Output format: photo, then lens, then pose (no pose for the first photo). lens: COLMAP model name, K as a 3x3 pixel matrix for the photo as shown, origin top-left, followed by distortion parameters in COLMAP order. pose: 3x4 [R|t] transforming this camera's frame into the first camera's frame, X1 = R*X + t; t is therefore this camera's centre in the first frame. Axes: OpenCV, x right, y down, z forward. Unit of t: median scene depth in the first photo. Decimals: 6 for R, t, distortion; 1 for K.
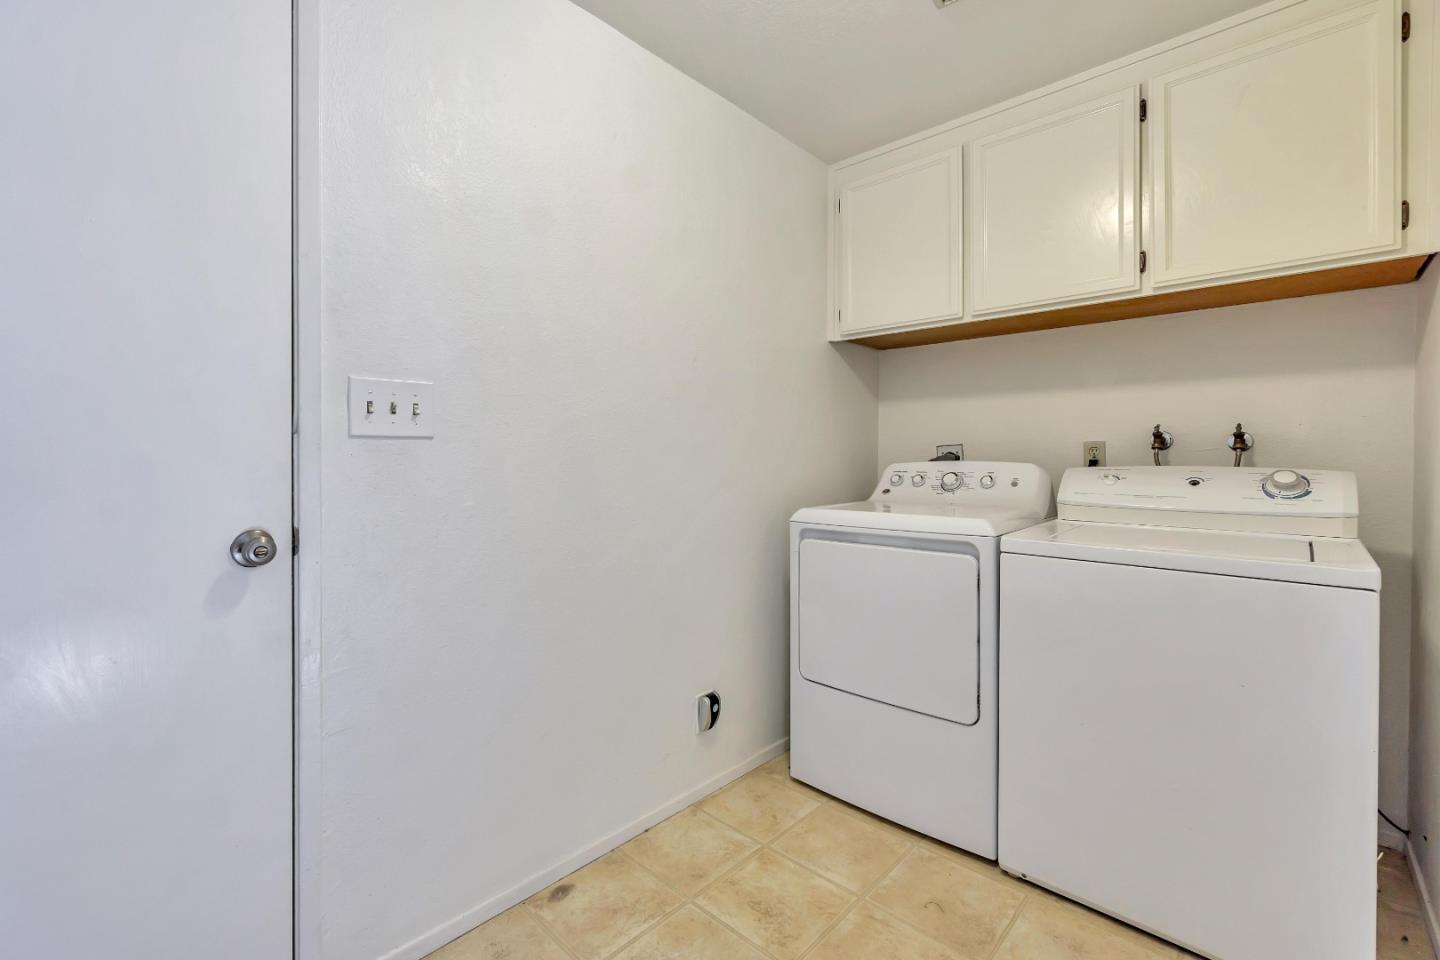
lens RADIAL K [[627.6, 0, 707.9], [0, 627.6, 464.3], [0, 0, 1]] dist [0.010132, 0.000245]
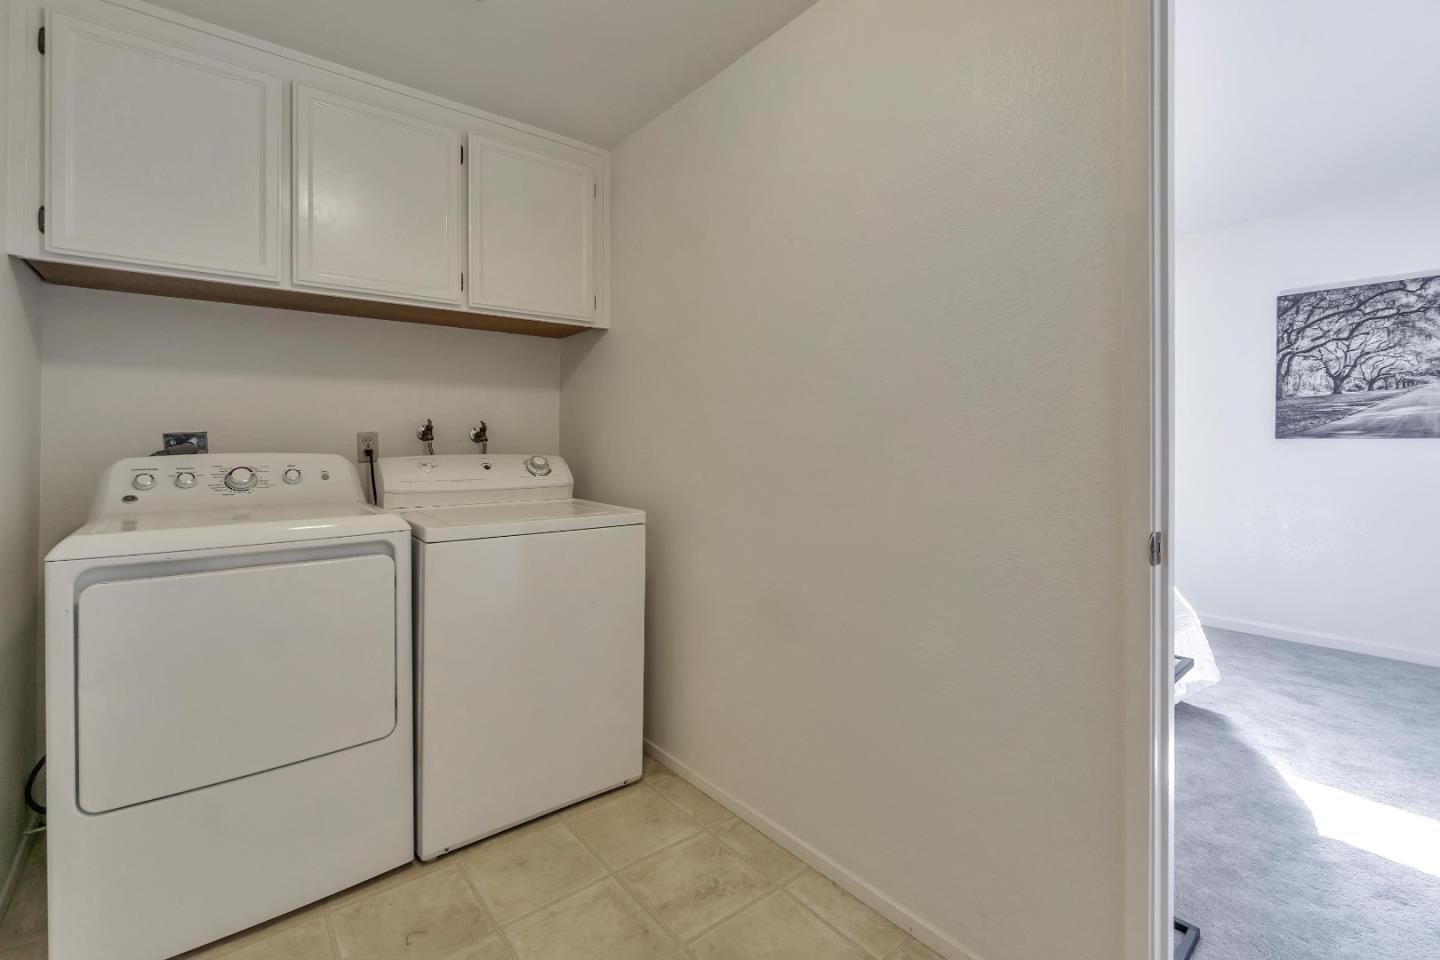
lens RADIAL K [[626.9, 0, 706.7], [0, 626.9, 454.3], [0, 0, 1]] dist [-0.008082, 0.000165]
pose [[0.152820, -0.015075, 0.988139, -0.412658], [0.016821, 0.999778, 0.012651, -0.005439], [-0.988111, 0.014689, 0.153040, 0.384809]]
